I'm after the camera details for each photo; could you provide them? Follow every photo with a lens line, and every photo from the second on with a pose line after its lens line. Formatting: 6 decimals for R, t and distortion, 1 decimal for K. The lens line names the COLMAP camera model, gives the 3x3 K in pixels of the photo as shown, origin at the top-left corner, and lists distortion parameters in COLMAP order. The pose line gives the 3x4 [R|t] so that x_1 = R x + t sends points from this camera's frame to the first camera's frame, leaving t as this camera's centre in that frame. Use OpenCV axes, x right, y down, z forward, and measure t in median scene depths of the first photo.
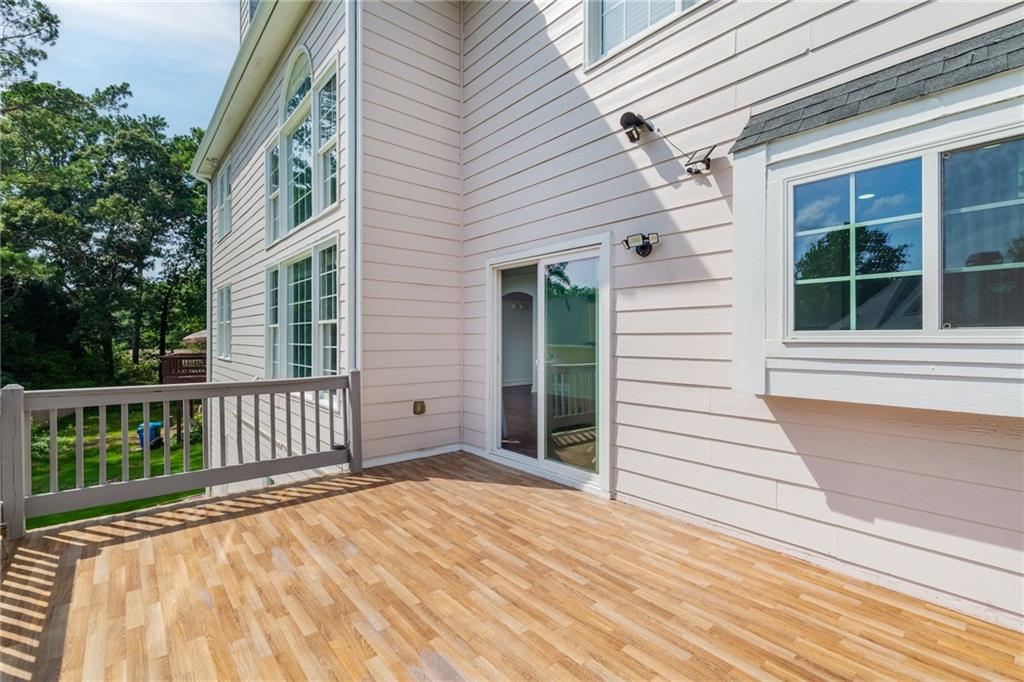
lens RADIAL K [[466.4, 0, 506.4], [0, 466.4, 315.3], [0, 0, 1]] dist [0.002161, -0.001785]
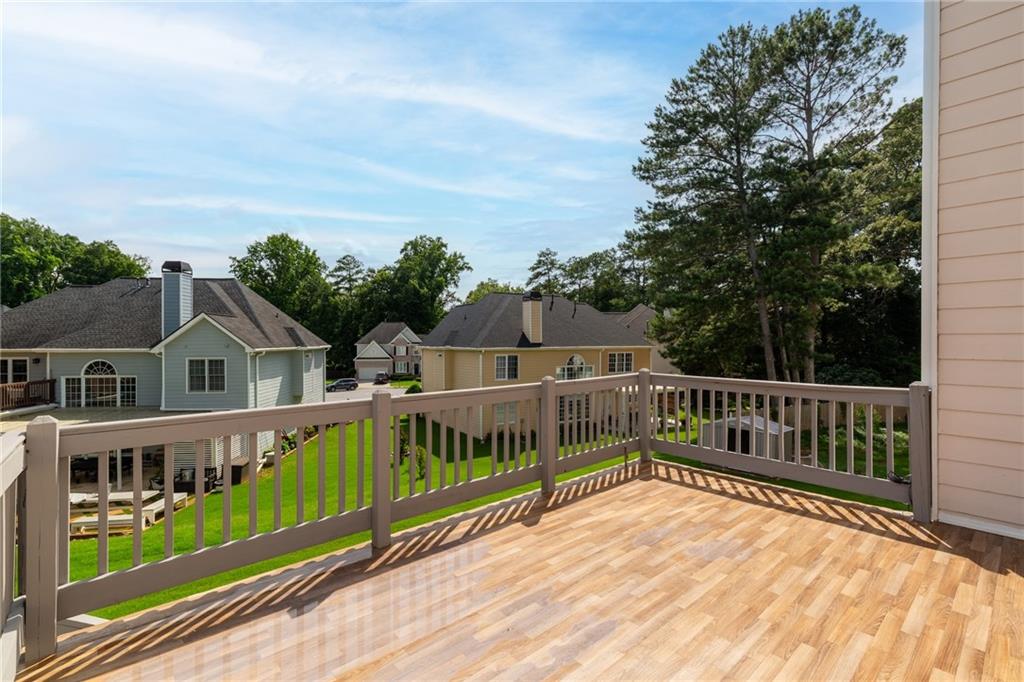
lens RADIAL K [[466.4, 0, 512.7], [0, 466.4, 339.4], [0, 0, 1]] dist [0.002161, -0.001785]
pose [[0.025767, 0.001868, -0.999666, 0.554067], [0.047011, 0.998890, 0.003078, 0.007293], [0.998562, -0.047074, 0.025651, 0.426575]]
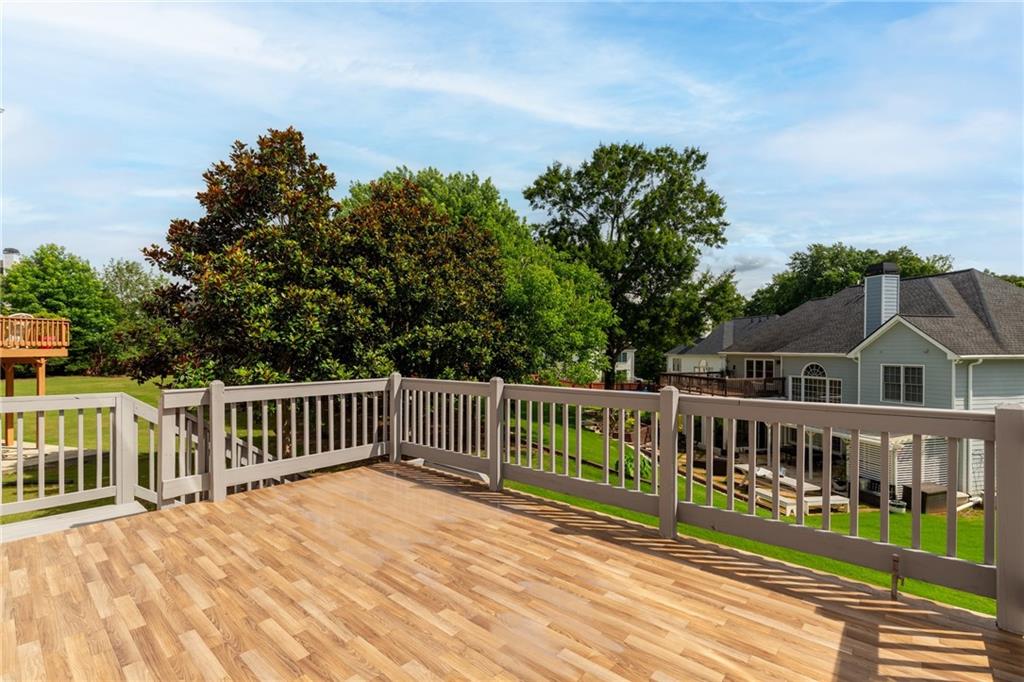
lens RADIAL K [[466.4, 0, 502.5], [0, 466.4, 351.3], [0, 0, 1]] dist [0.002161, -0.001785]
pose [[-0.991503, 0.005019, -0.129985, -0.203345], [0.009987, 0.999243, -0.037596, 0.079013], [0.129698, -0.038575, -0.990803, 1.387963]]
